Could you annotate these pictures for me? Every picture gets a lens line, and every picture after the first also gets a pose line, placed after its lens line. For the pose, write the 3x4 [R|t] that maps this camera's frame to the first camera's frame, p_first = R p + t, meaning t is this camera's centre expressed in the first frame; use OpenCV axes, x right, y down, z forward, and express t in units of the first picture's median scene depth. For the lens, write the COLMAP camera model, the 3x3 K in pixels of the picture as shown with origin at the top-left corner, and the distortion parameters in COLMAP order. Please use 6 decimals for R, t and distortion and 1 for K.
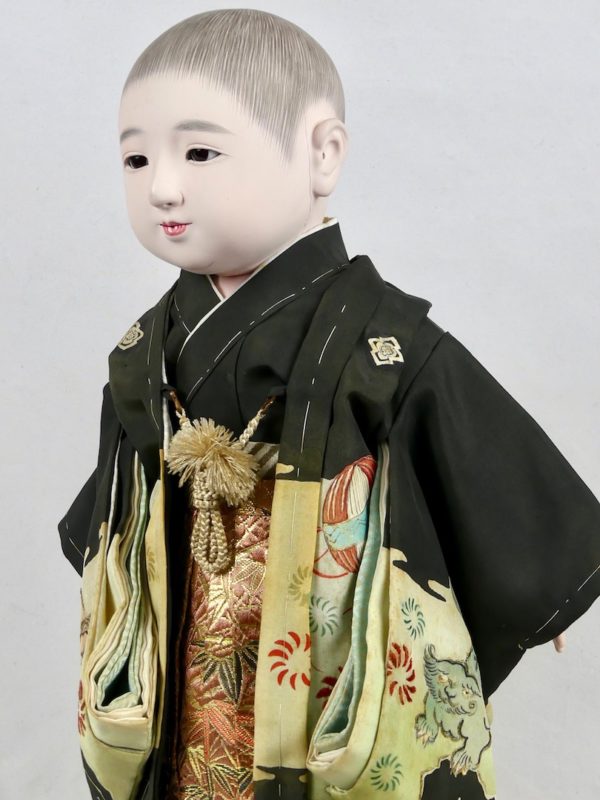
lens RADIAL K [[2355.8, 0, 299.8], [0, 2355.8, 398.6], [0, 0, 1]] dist [0.009351, 0.000000]
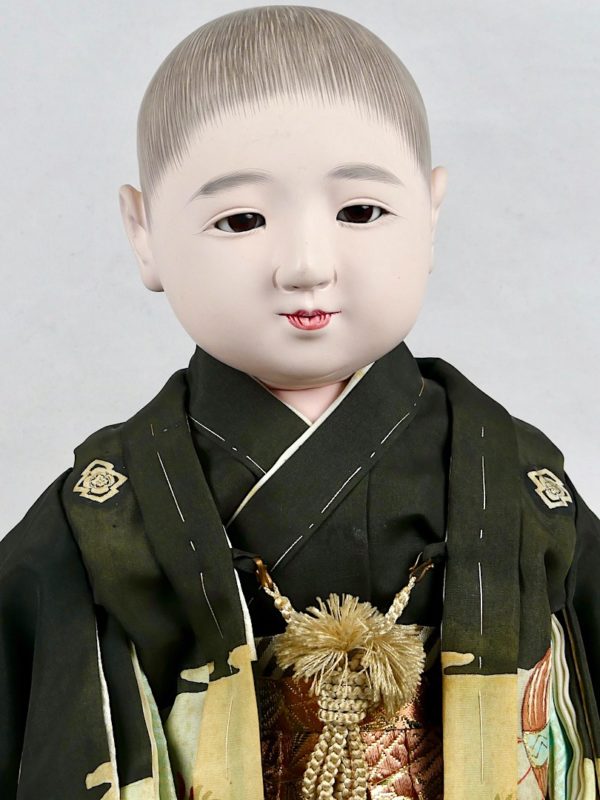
lens RADIAL K [[3232.5, 0, 298.9], [0, 3232.5, 402.7], [0, 0, 1]] dist [0.020980, 0.000000]
pose [[0.802722, -0.014722, 0.596171, -0.599878], [0.047528, 0.998095, -0.039347, -0.010687], [-0.594456, 0.059920, 0.801893, 0.238341]]
